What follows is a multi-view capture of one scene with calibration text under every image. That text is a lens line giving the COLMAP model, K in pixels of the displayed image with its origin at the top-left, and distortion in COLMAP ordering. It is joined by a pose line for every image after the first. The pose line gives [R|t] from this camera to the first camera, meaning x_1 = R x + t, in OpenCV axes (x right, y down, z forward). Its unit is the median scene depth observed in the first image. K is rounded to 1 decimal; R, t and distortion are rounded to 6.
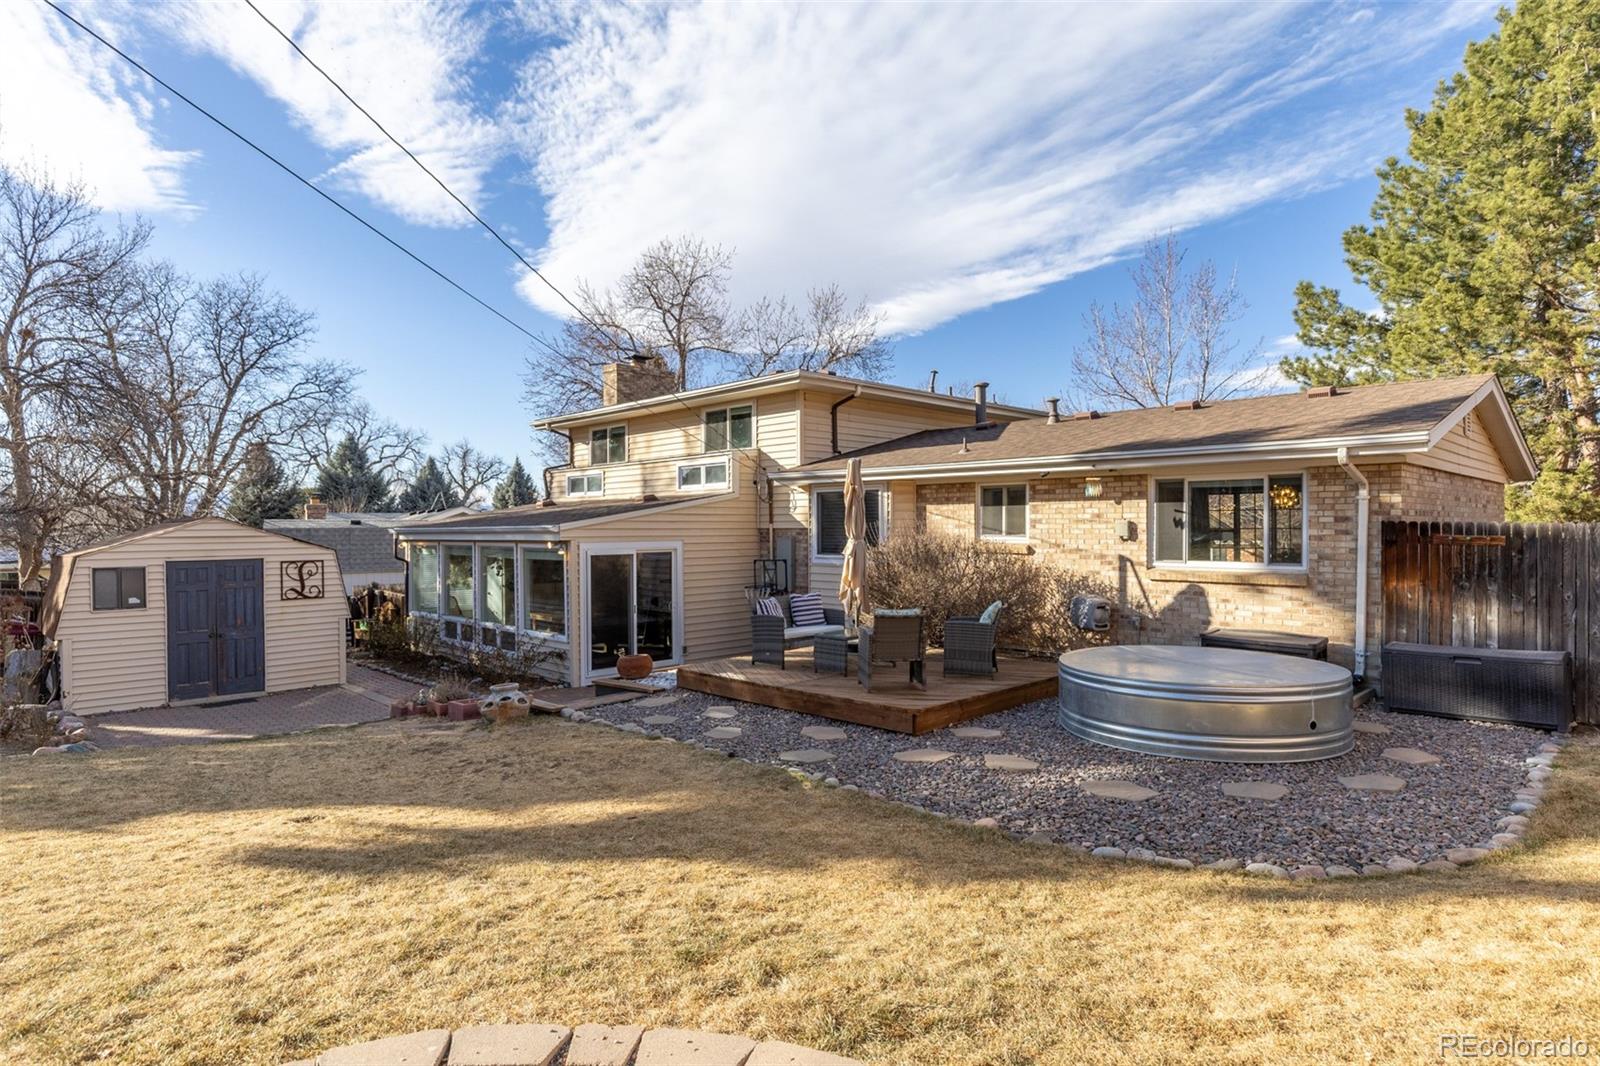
lens RADIAL K [[868.8, 0, 795.5], [0, 868.8, 537.8], [0, 0, 1]] dist [0.002037, 0.000178]
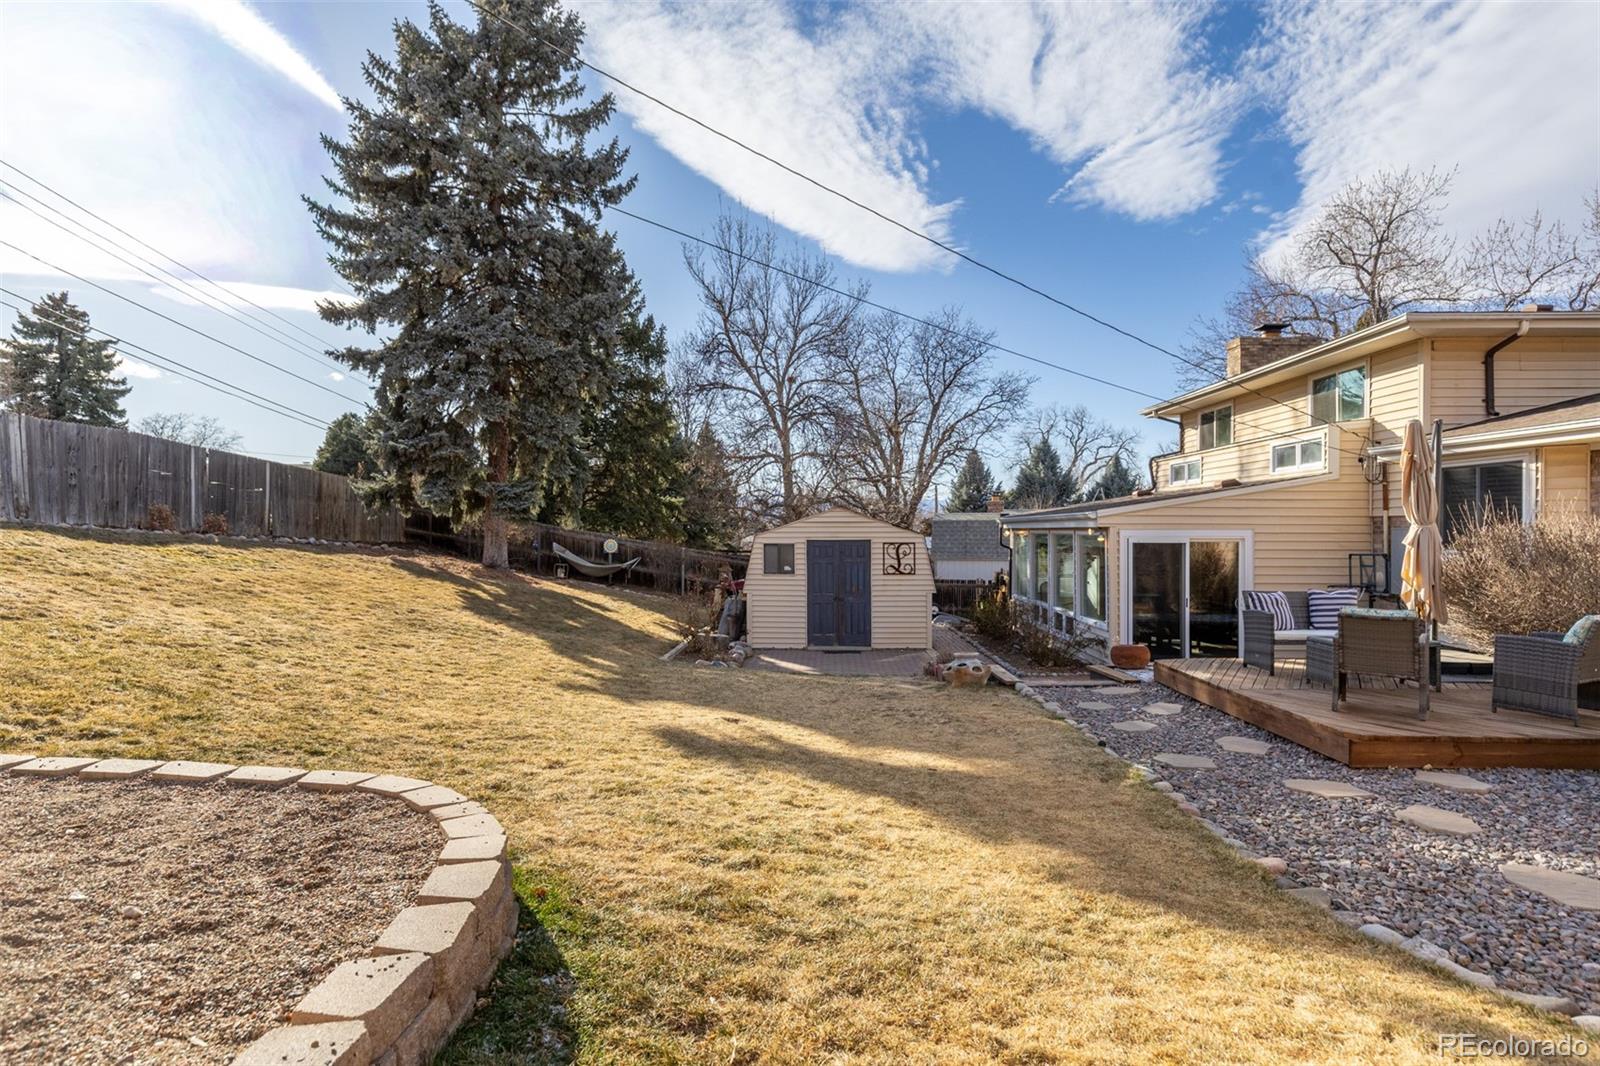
lens RADIAL K [[868.8, 0, 790.3], [0, 868.8, 529.8], [0, 0, 1]] dist [0.002037, 0.000178]
pose [[0.696970, 0.008712, -0.717047, 0.192147], [-0.014317, 0.999896, -0.001767, 0.013083], [0.716957, 0.011498, 0.697022, 0.052579]]
